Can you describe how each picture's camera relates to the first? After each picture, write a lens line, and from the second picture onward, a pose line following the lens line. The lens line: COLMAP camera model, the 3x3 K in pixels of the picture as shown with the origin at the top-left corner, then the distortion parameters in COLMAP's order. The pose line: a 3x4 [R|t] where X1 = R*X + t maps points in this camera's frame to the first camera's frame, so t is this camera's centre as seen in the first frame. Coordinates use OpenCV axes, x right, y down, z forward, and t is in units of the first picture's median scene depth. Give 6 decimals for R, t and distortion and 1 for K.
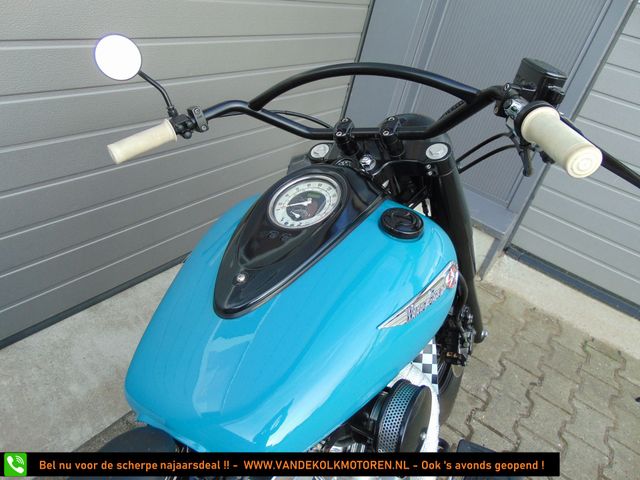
lens RADIAL K [[480.3, 0, 320.0], [0, 480.3, 240.0], [0, 0, 1]] dist [-0.026966, 0.068681]
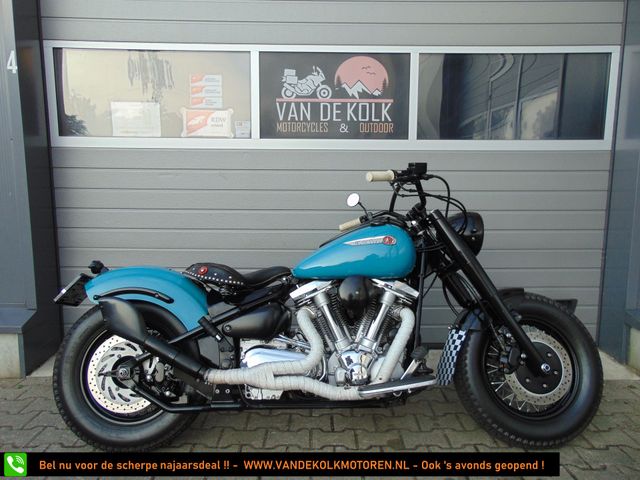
lens RADIAL K [[480.3, 0, 320.0], [0, 480.3, 240.0], [0, 0, 1]] dist [-0.026966, 0.068681]
pose [[0.561581, -0.111795, -0.819834, 1.060625], [-0.336548, 0.874303, -0.349756, 0.531918], [0.755885, 0.472331, 0.453368, -0.212510]]
